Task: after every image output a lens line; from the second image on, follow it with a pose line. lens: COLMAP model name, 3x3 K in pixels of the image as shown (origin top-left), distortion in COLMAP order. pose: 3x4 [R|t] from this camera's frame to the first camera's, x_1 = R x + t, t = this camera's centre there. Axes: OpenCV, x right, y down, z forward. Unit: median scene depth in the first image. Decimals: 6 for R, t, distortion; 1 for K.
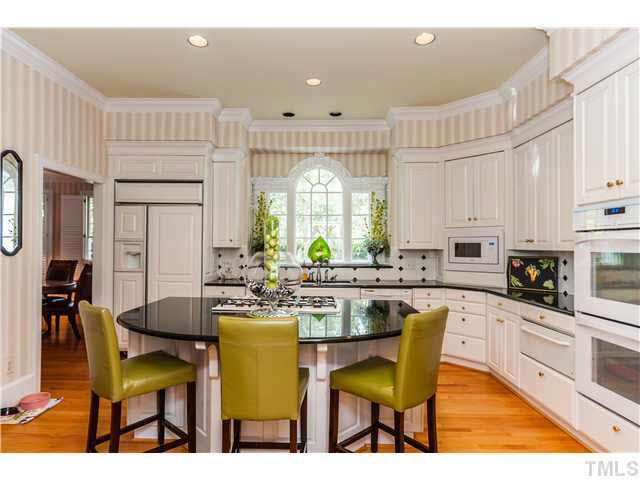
lens RADIAL K [[352.8, 0, 318.1], [0, 352.8, 240.2], [0, 0, 1]] dist [-0.004493, -0.000151]
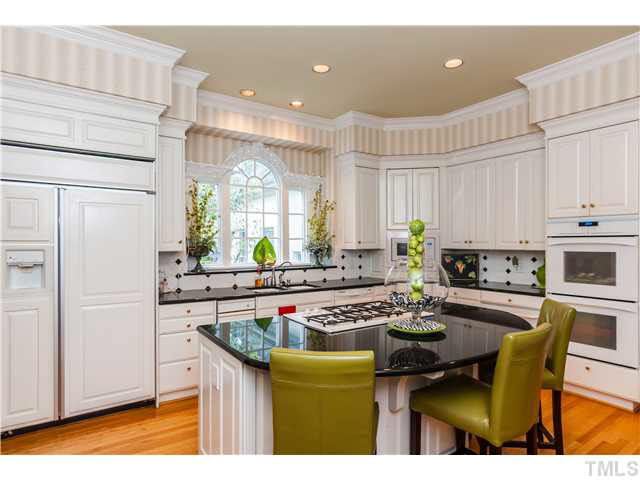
lens RADIAL K [[352.8, 0, 320.3], [0, 352.8, 242.6], [0, 0, 1]] dist [-0.004493, -0.000151]
pose [[0.811580, -0.007229, 0.584196, -0.470761], [-0.002712, 0.999866, 0.016141, -0.011973], [-0.584234, -0.014684, 0.811452, 0.219346]]
